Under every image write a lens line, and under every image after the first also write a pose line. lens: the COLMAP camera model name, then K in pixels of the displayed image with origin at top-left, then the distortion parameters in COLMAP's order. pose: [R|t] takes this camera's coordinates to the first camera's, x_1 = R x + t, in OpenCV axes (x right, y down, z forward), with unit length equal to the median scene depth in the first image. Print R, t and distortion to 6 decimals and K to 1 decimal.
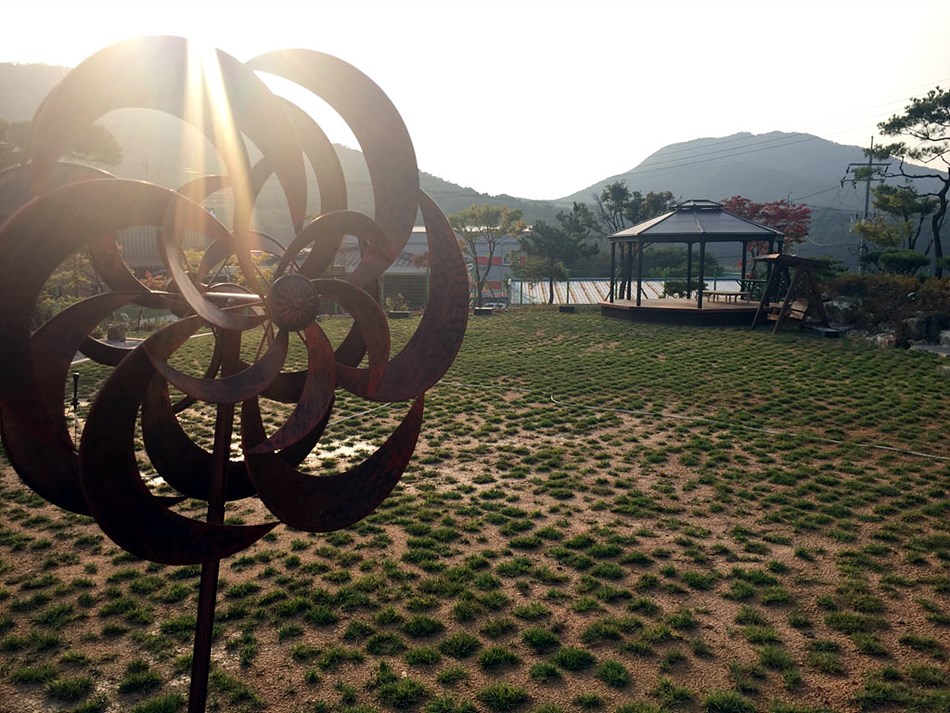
lens RADIAL K [[801.9, 0, 476.1], [0, 801.9, 356.9], [0, 0, 1]] dist [0.051698, -0.048591]
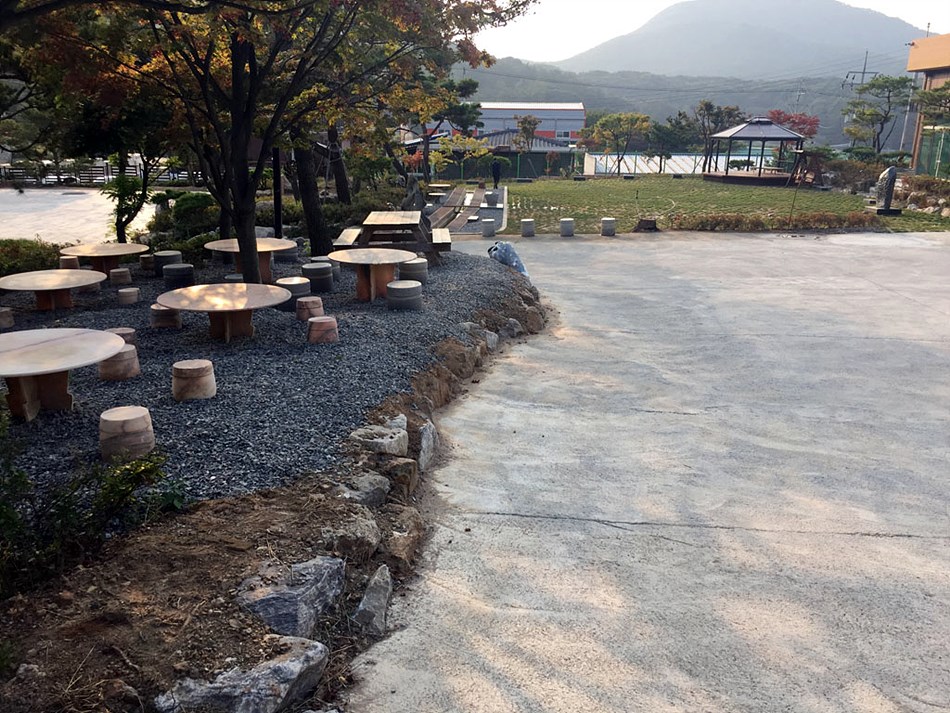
lens RADIAL K [[801.9, 0, 472.4], [0, 801.9, 355.2], [0, 0, 1]] dist [0.051698, -0.048591]
pose [[0.999822, 0.015381, 0.010893, -0.416068], [-0.016915, 0.987183, 0.158696, 0.065794], [-0.008313, -0.158852, 0.987267, -0.963136]]
